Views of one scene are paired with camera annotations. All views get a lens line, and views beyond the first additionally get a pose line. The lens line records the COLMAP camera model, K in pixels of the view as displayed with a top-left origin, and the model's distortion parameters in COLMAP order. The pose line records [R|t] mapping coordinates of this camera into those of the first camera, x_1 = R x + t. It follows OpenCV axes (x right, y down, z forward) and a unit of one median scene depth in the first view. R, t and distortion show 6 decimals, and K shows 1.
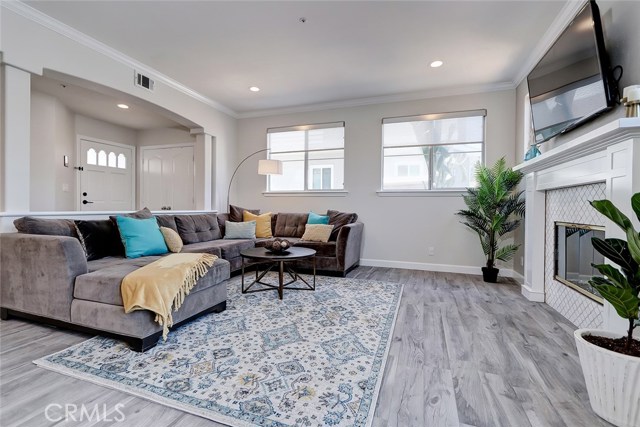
lens RADIAL K [[300.9, 0, 311.8], [0, 300.9, 209.9], [0, 0, 1]] dist [0.000251, -0.000426]
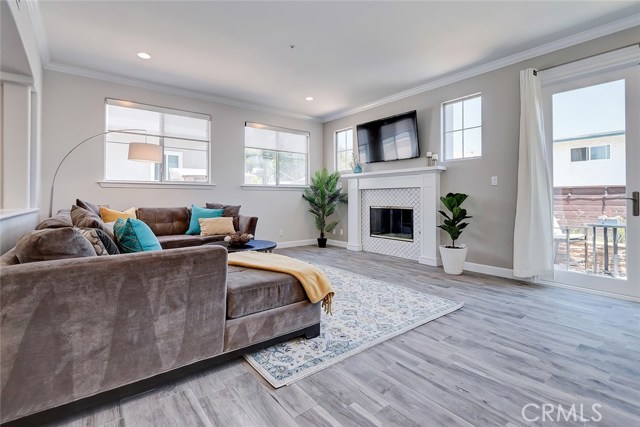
lens RADIAL K [[306.5, 0, 319.6], [0, 306.5, 195.0], [0, 0, 1]] dist [0.001671, -0.000107]
pose [[0.518502, -0.002531, 0.855072, -1.022016], [0.014579, 0.999876, -0.005880, -0.024737], [-0.854952, 0.015515, 0.518475, 0.271798]]
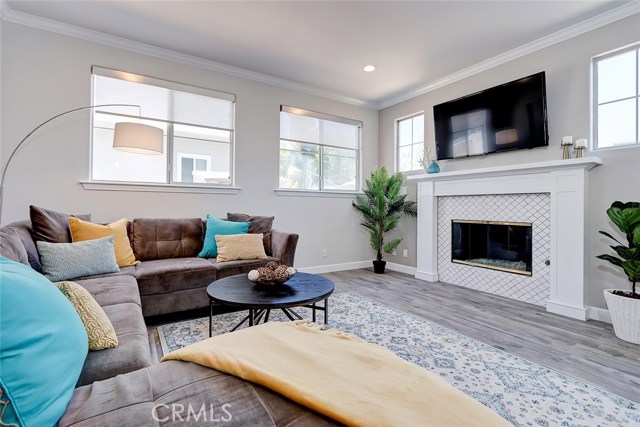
lens RADIAL K [[303.8, 0, 315.5], [0, 303.8, 205.9], [0, 0, 1]] dist [-0.001385, -0.000574]
pose [[0.609464, -0.002497, 0.792809, -0.651042], [0.005076, 0.999987, -0.000752, -0.024909], [-0.792797, 0.004482, 0.609469, 0.662321]]
